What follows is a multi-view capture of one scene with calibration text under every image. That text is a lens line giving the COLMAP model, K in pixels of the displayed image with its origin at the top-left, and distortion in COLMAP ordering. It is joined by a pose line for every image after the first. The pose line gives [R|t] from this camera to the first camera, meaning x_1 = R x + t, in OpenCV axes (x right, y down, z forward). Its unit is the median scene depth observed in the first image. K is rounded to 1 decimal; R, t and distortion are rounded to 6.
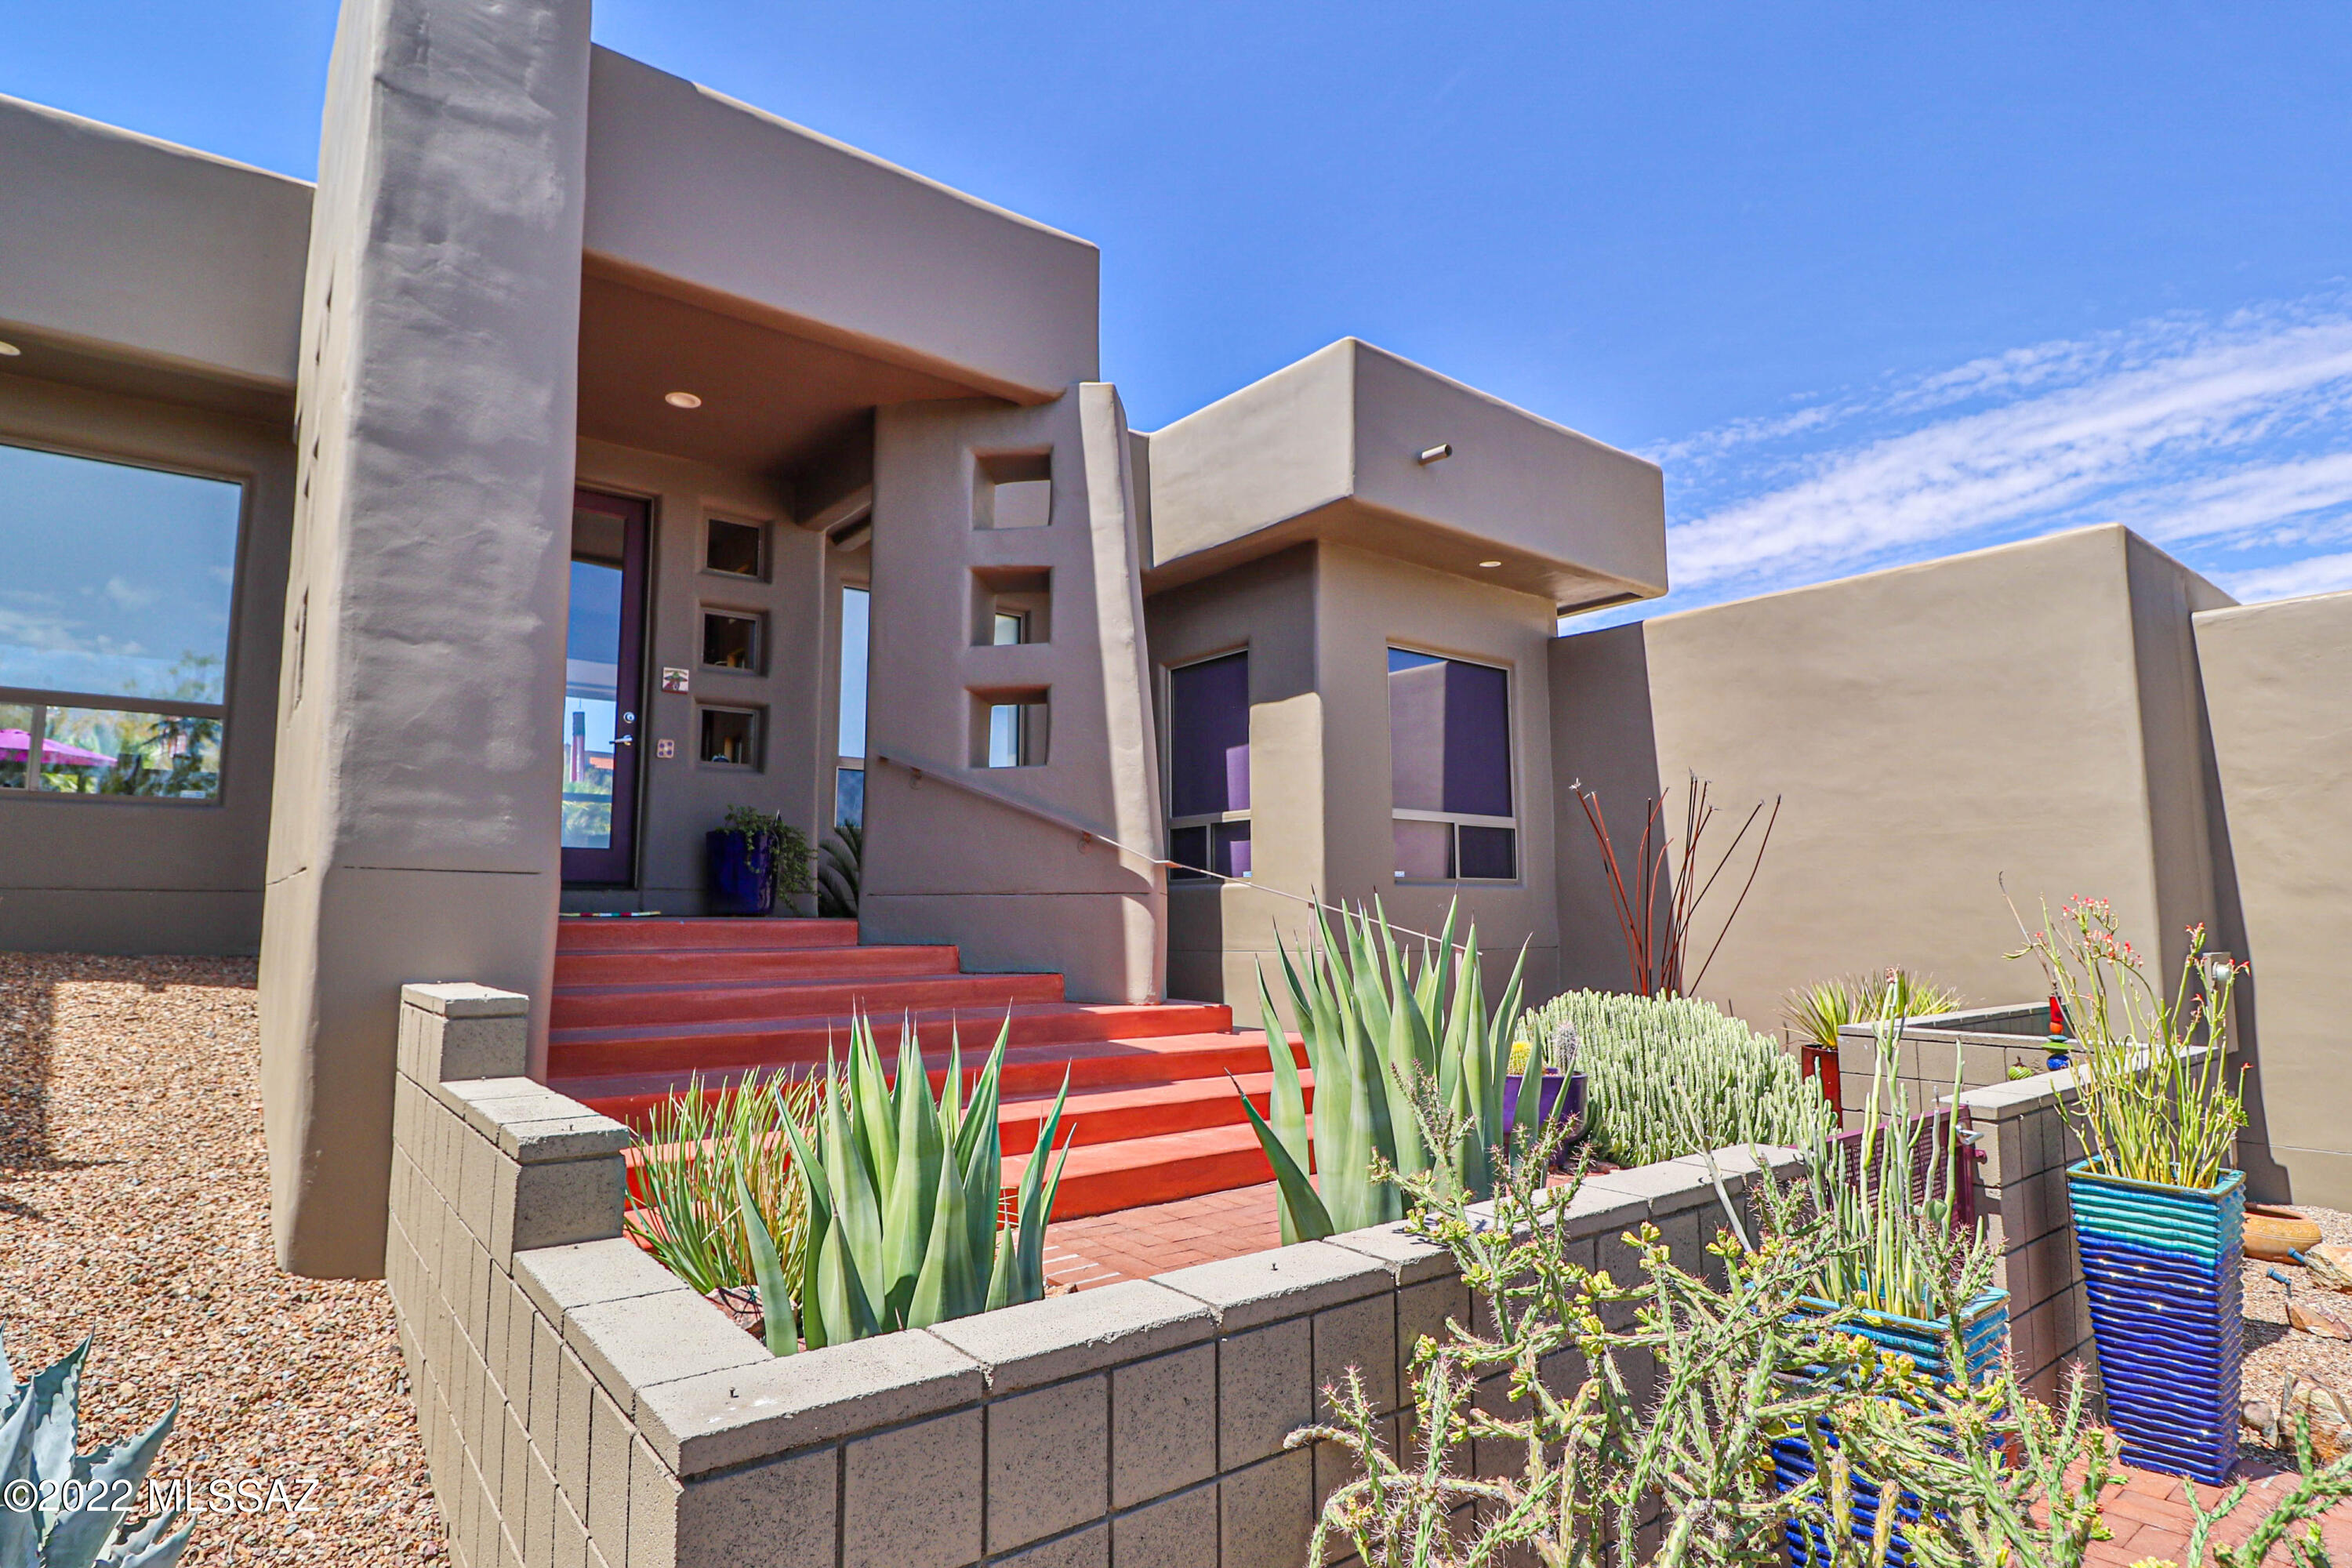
lens RADIAL K [[1224.7, 0, 1176.0], [0, 1224.7, 784.0], [0, 0, 1]] dist [0.001948, -0.019197]
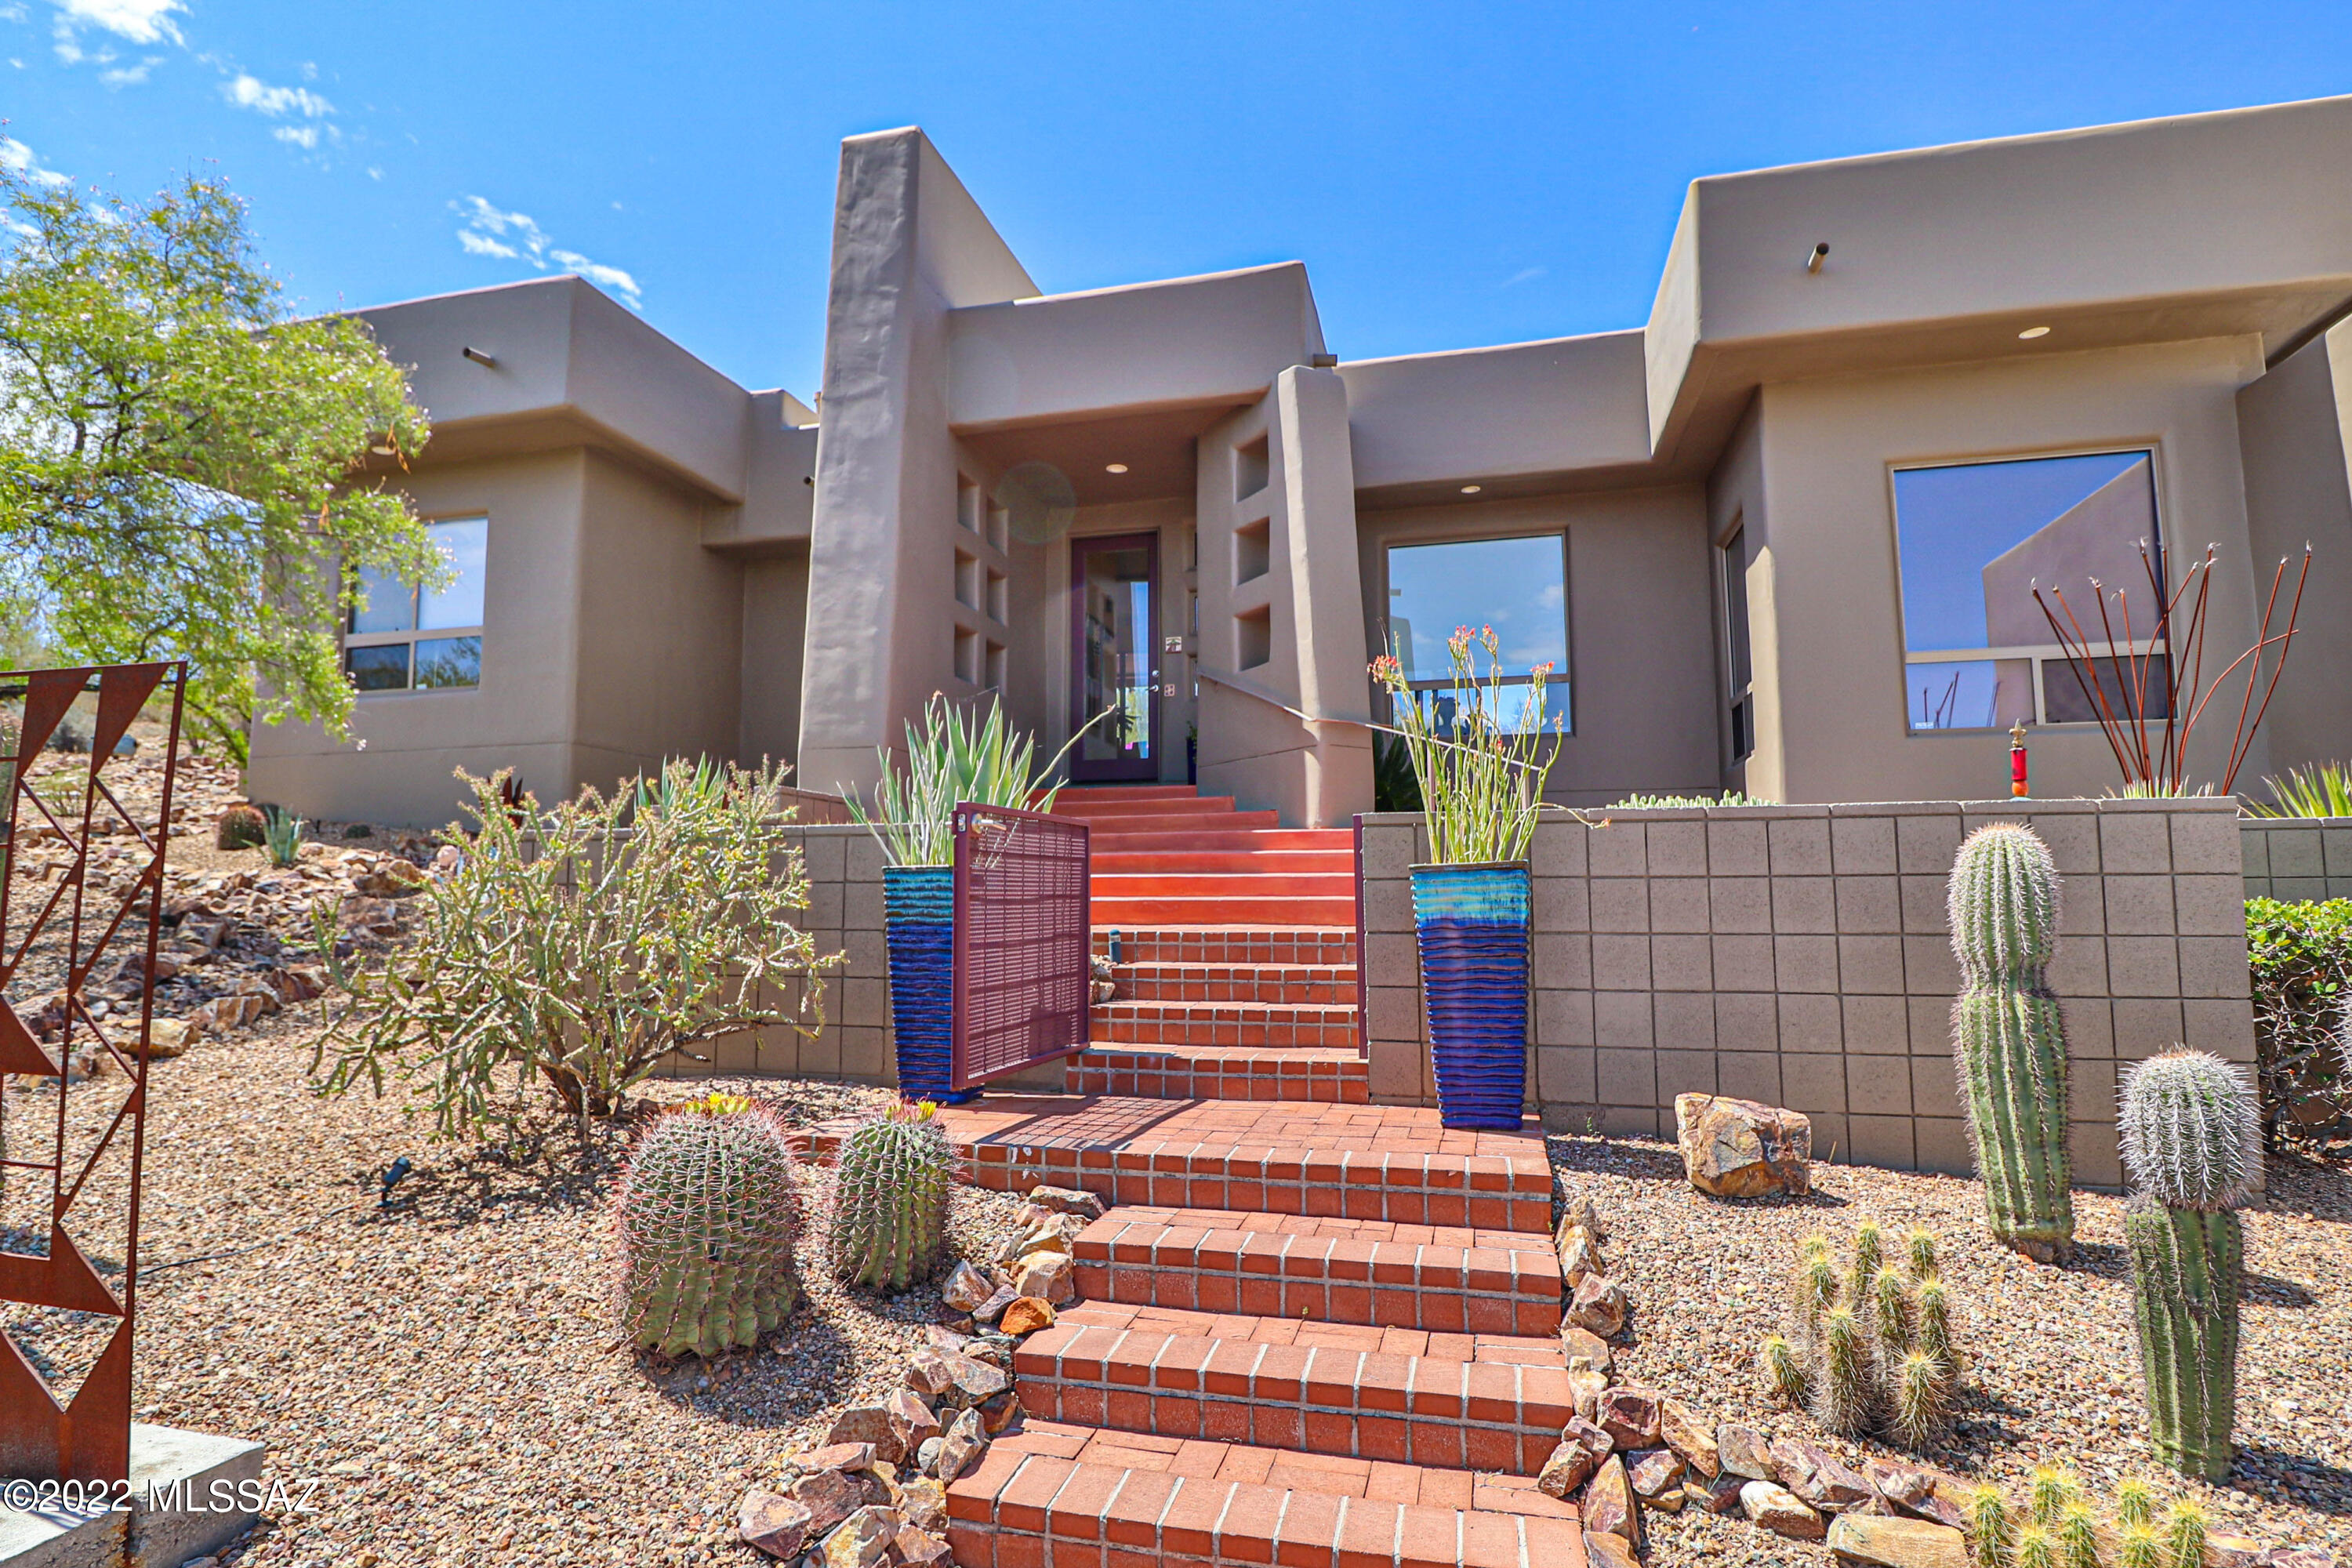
lens RADIAL K [[1224.7, 0, 1176.0], [0, 1224.7, 784.0], [0, 0, 1]] dist [0.001948, -0.019197]
pose [[0.599197, -0.077299, -0.796862, 0.712783], [0.090803, 0.995467, -0.028285, 0.117683], [0.795436, -0.055409, 0.603499, 0.062480]]
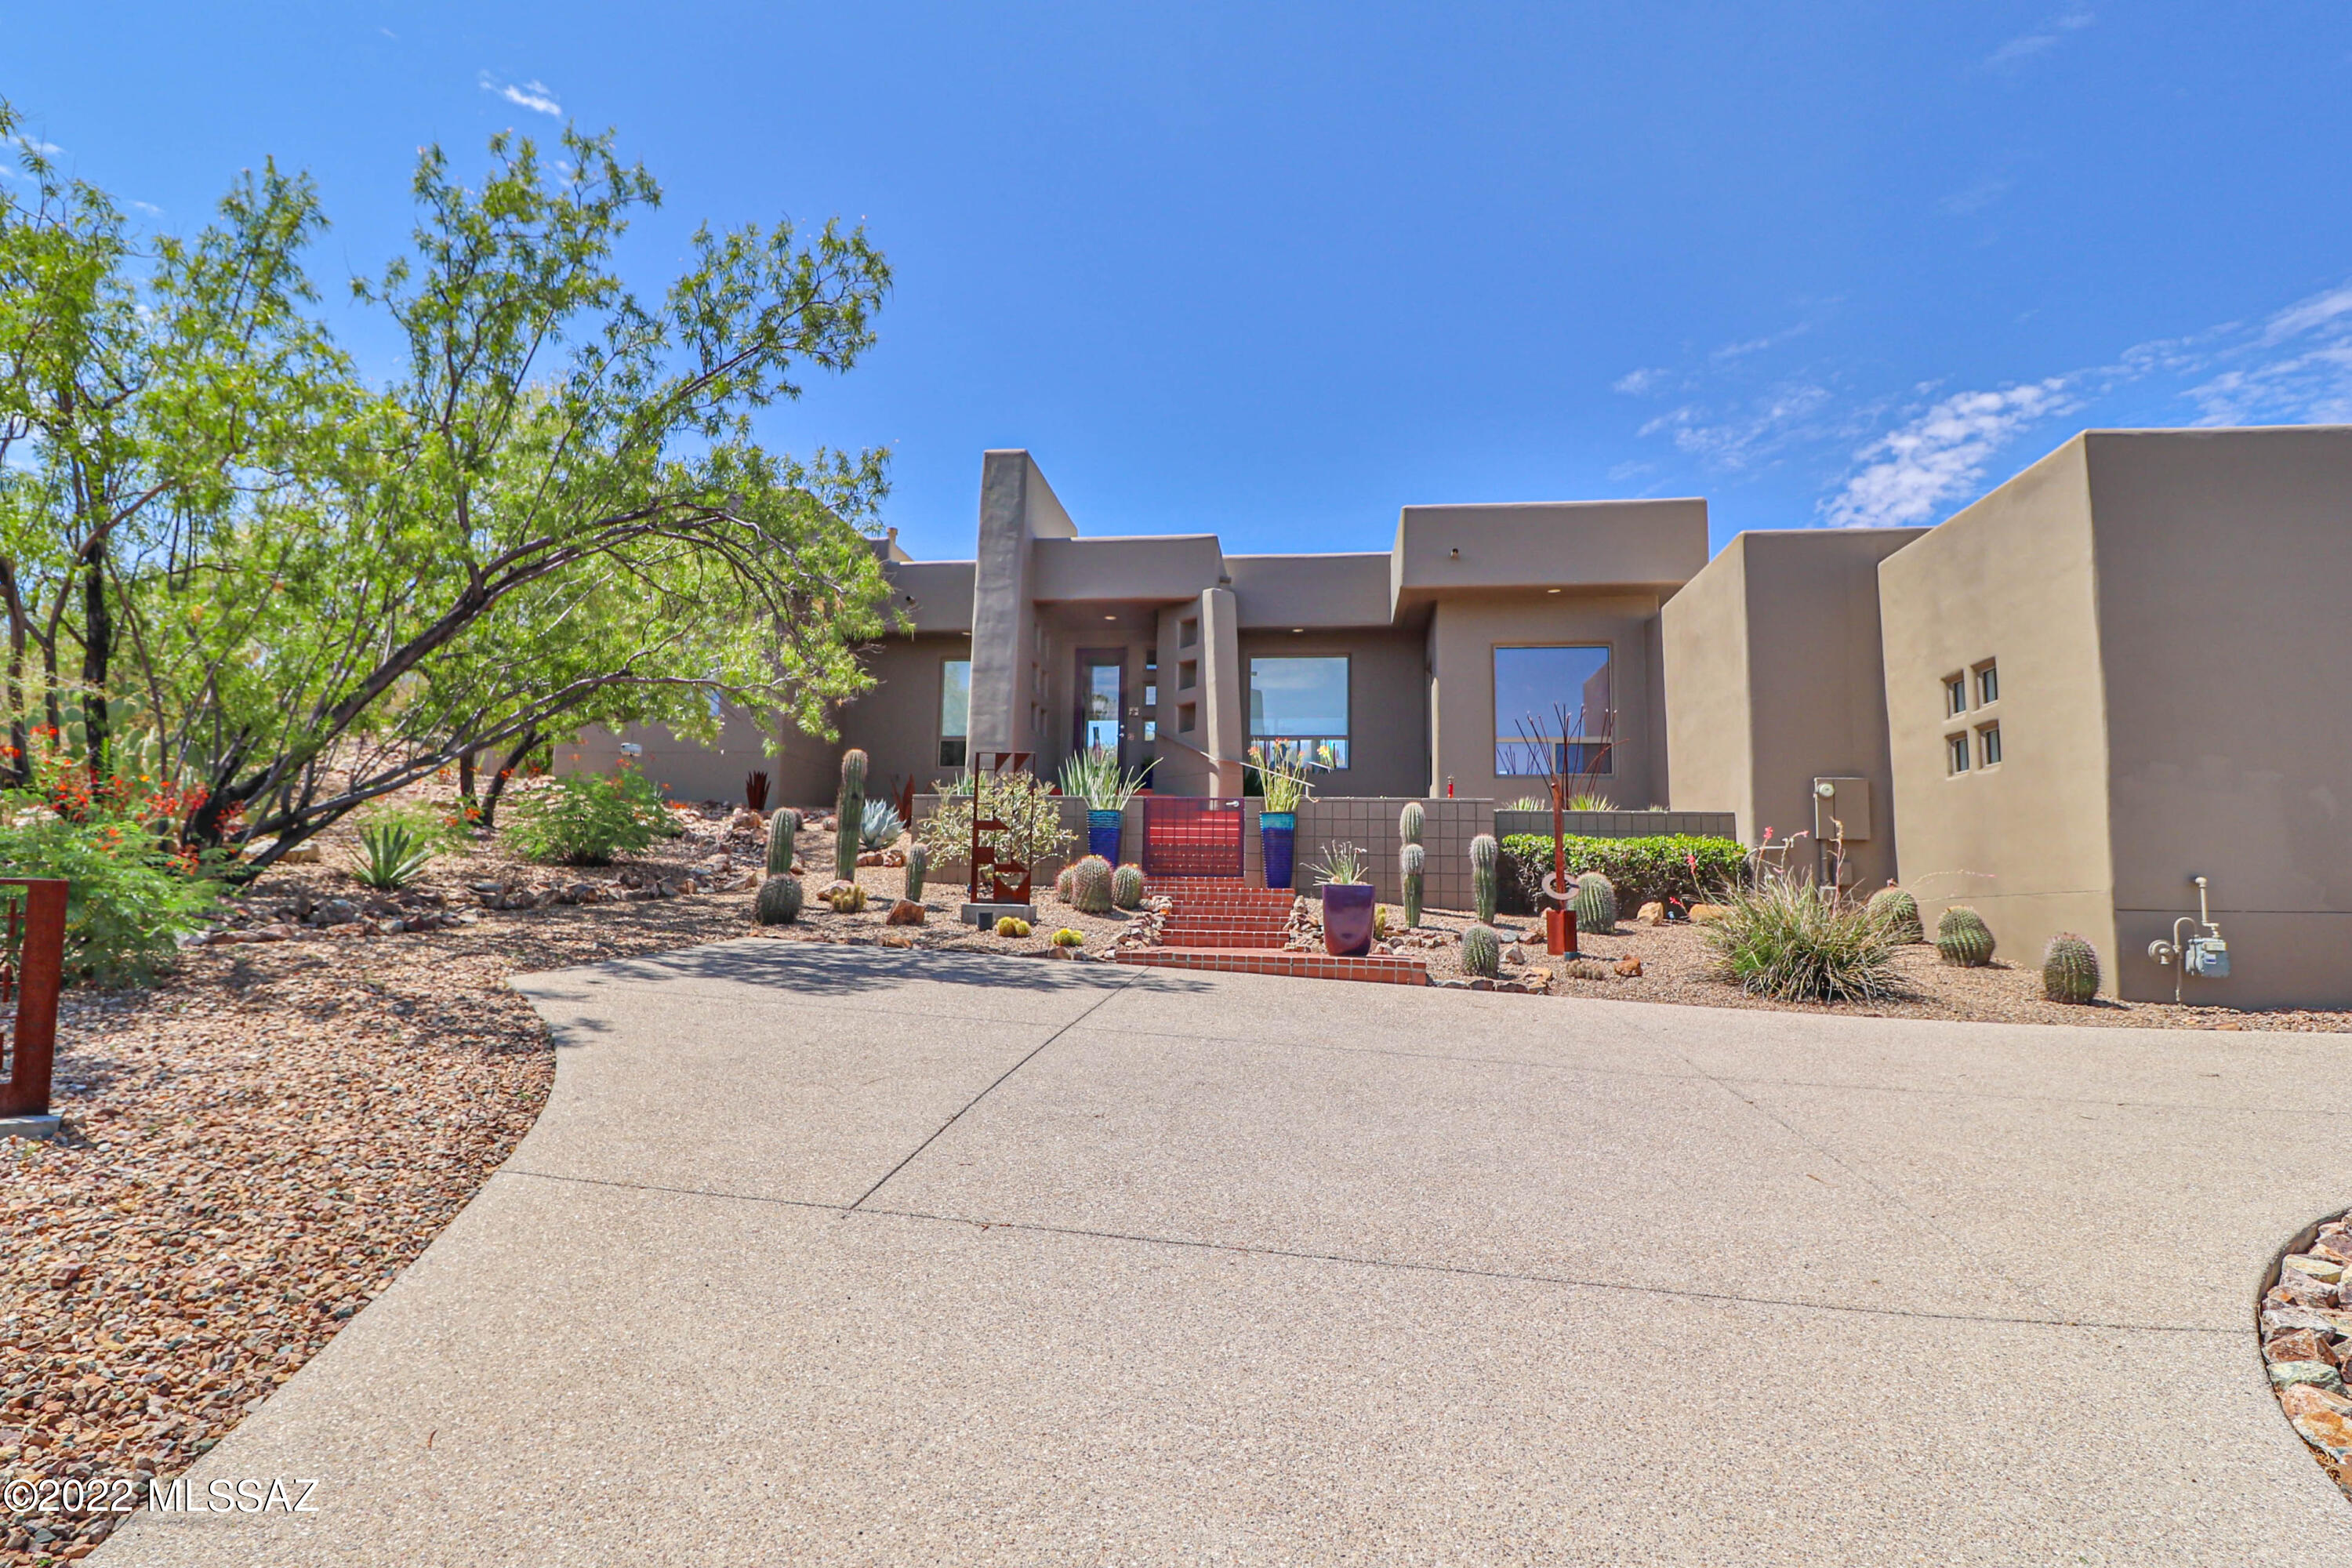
lens RADIAL K [[1283.9, 0, 1176.0], [0, 1283.9, 784.0], [0, 0, 1]] dist [0.002028, -0.019399]
pose [[0.696117, -0.063721, -0.715095, 1.536700], [0.059048, 0.997760, -0.031429, 0.155630], [0.715496, -0.020347, 0.698320, -0.857336]]
